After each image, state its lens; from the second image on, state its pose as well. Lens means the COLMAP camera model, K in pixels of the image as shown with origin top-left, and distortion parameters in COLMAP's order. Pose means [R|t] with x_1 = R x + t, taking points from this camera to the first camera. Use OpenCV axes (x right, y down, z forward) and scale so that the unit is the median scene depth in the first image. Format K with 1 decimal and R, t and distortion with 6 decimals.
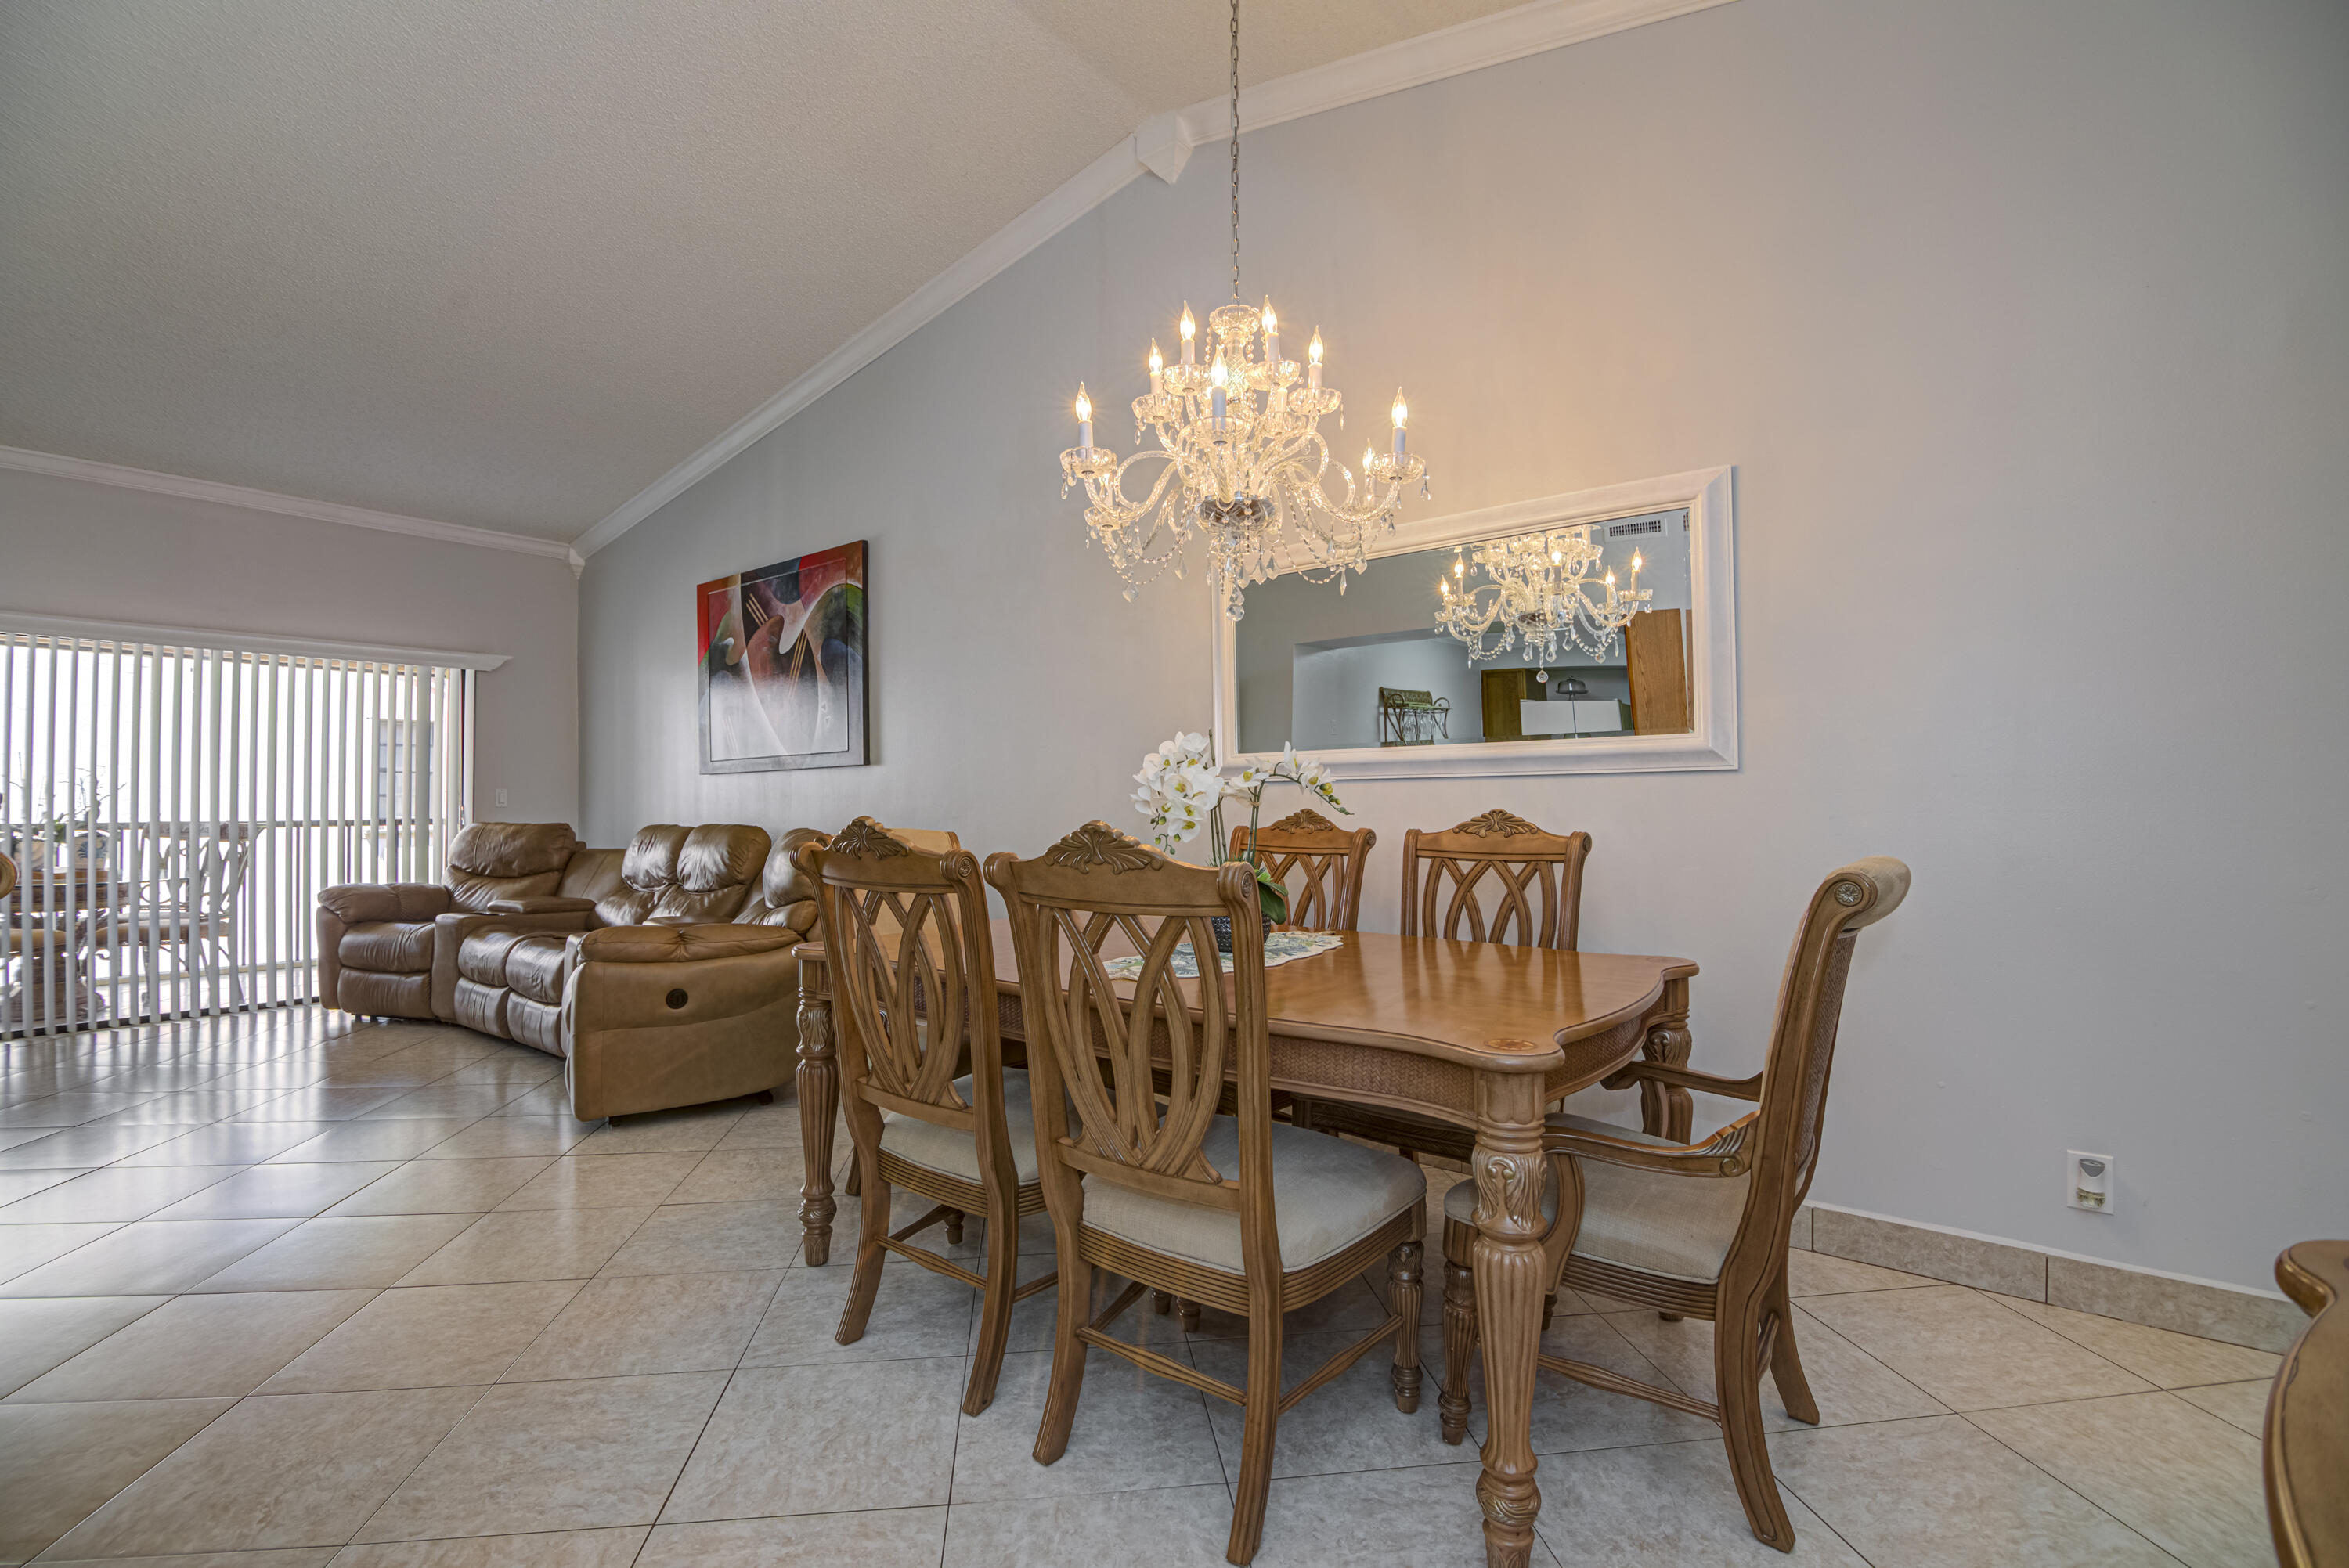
lens RADIAL K [[1042.8, 0, 1152.4], [0, 1042.8, 773.2], [0, 0, 1]] dist [-0.005200, -0.001836]
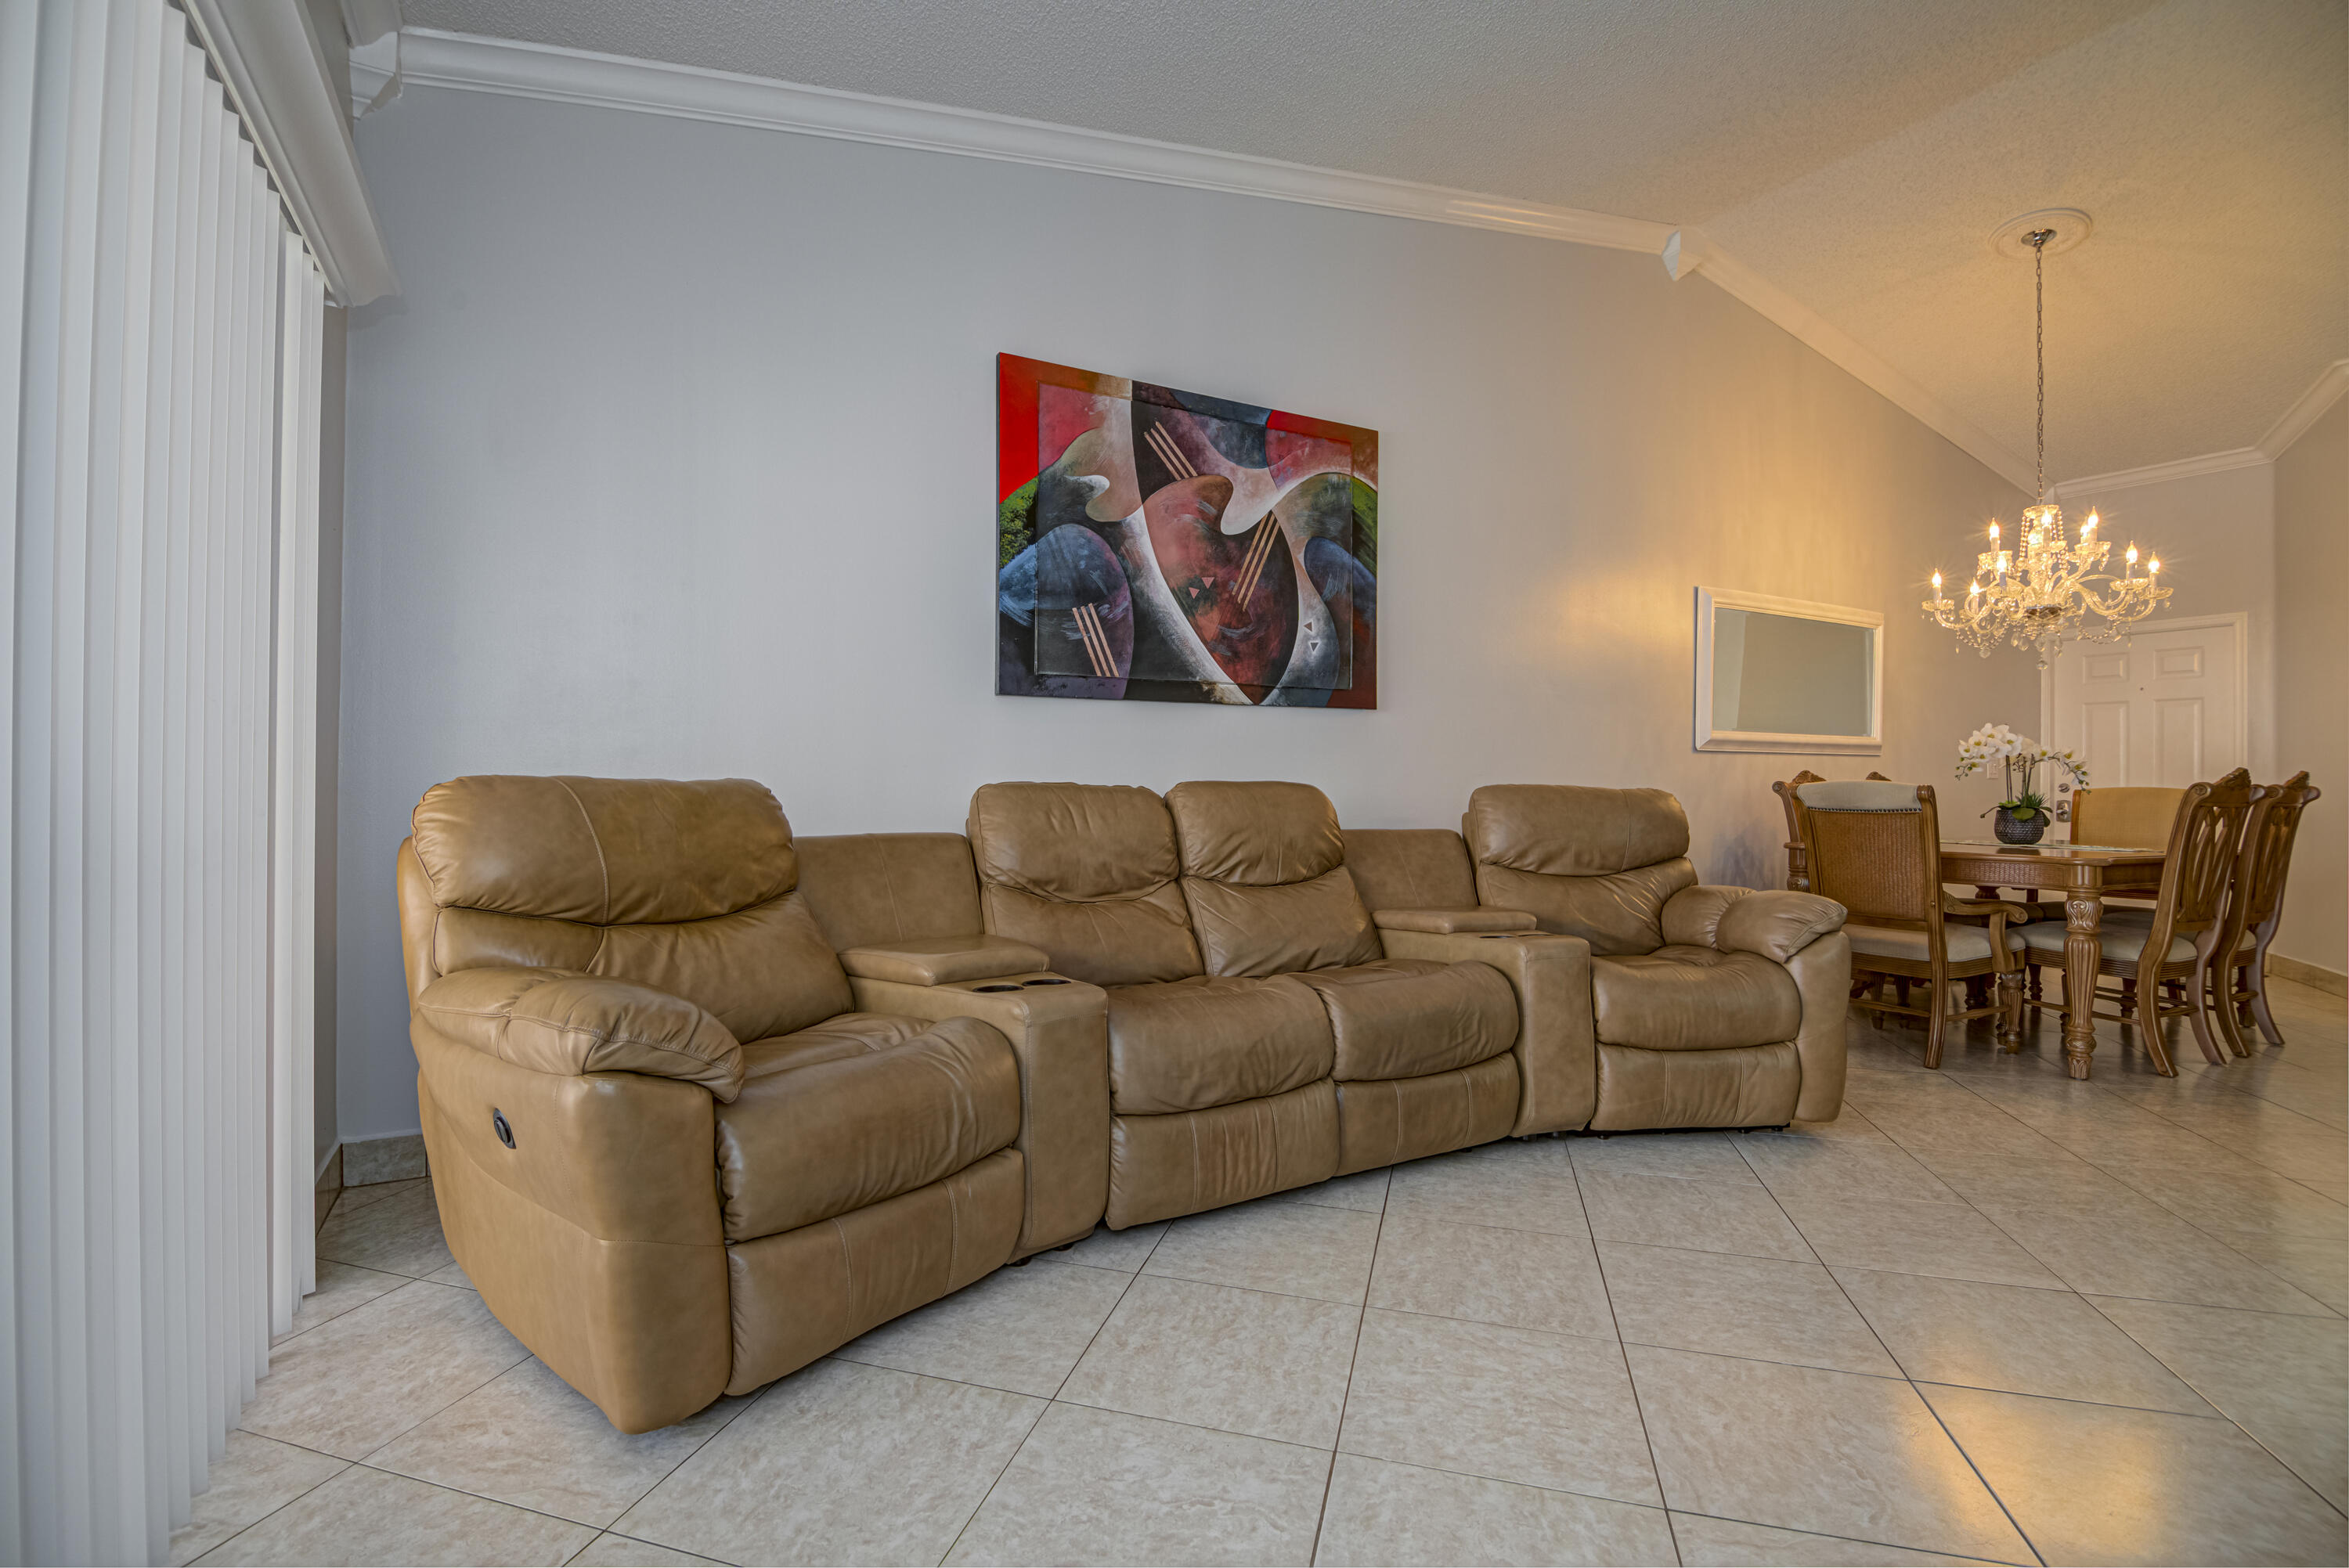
lens RADIAL K [[1042.8, 0, 1163.8], [0, 1042.8, 778.5], [0, 0, 1]] dist [-0.005200, -0.001836]
pose [[0.383099, 0.009330, 0.923660, -0.964164], [-0.035120, 0.999373, 0.004471, 0.042900], [-0.923039, -0.034152, 0.383187, 0.738482]]
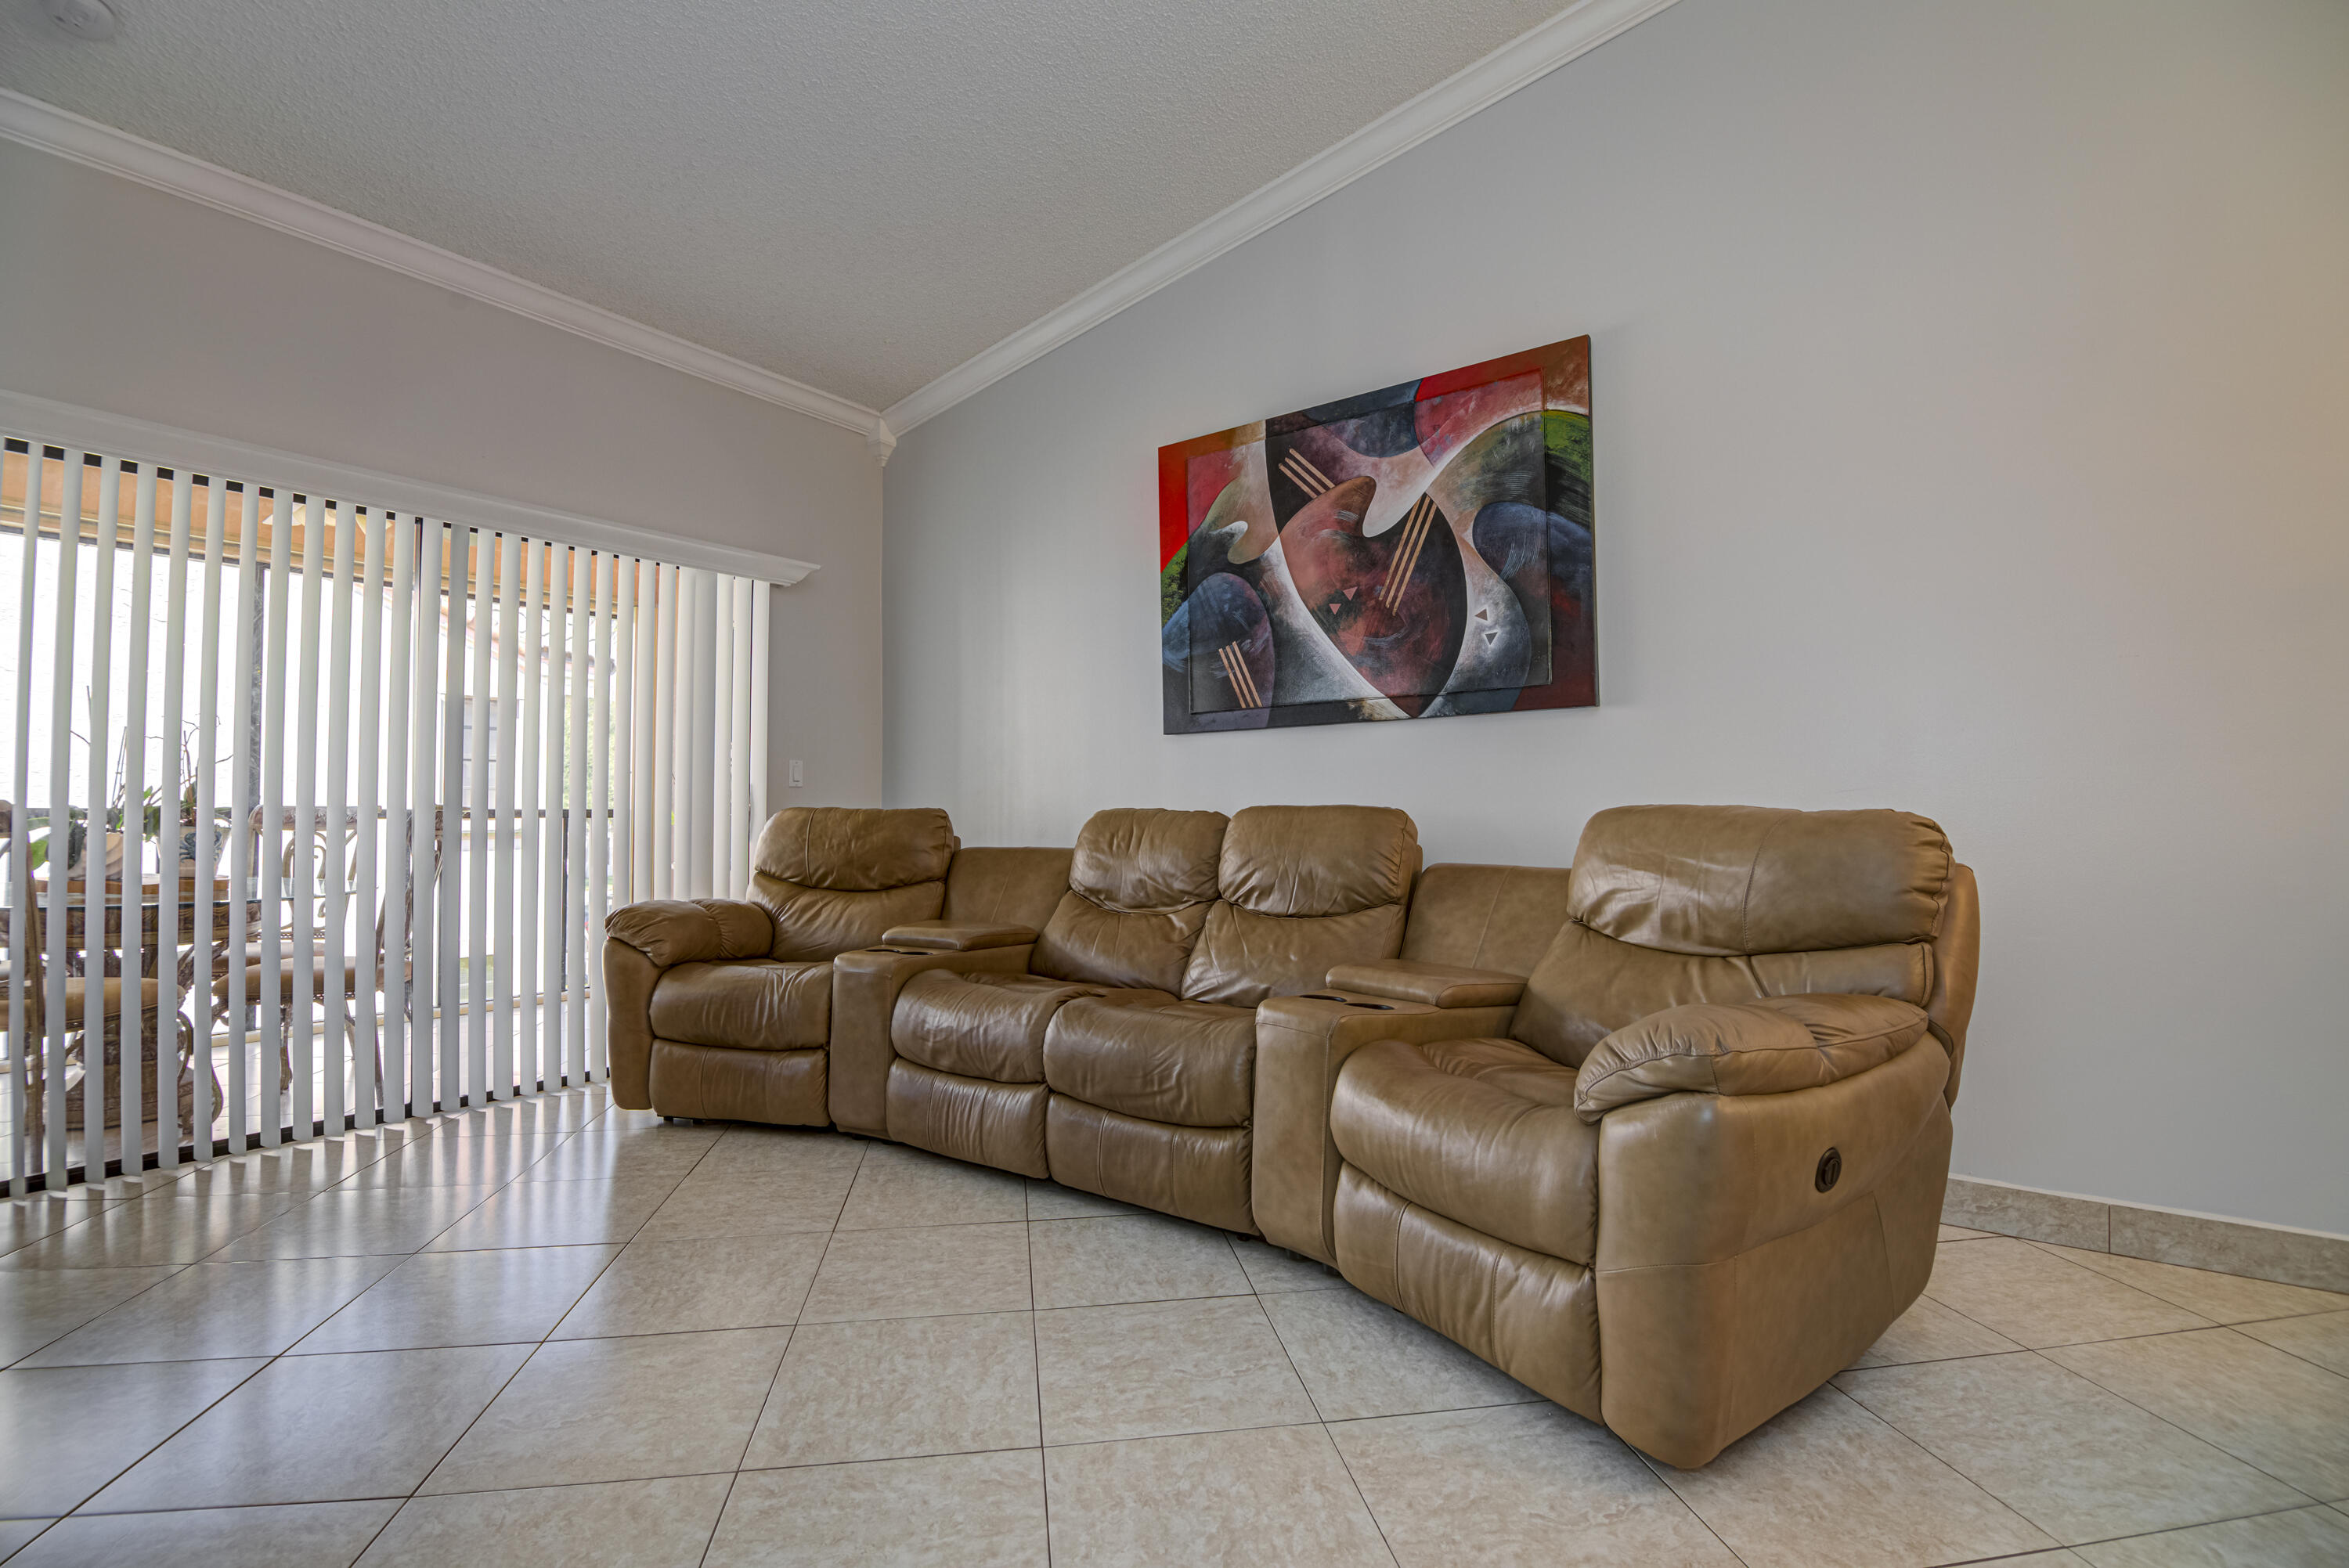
lens RADIAL K [[1042.8, 0, 1170.8], [0, 1042.8, 780.0], [0, 0, 1]] dist [-0.005200, -0.001836]
pose [[0.998995, 0.004806, 0.044565, -0.483232], [-0.004698, 0.999986, -0.002530, 0.033434], [-0.044576, 0.002318, 0.999003, 0.360416]]
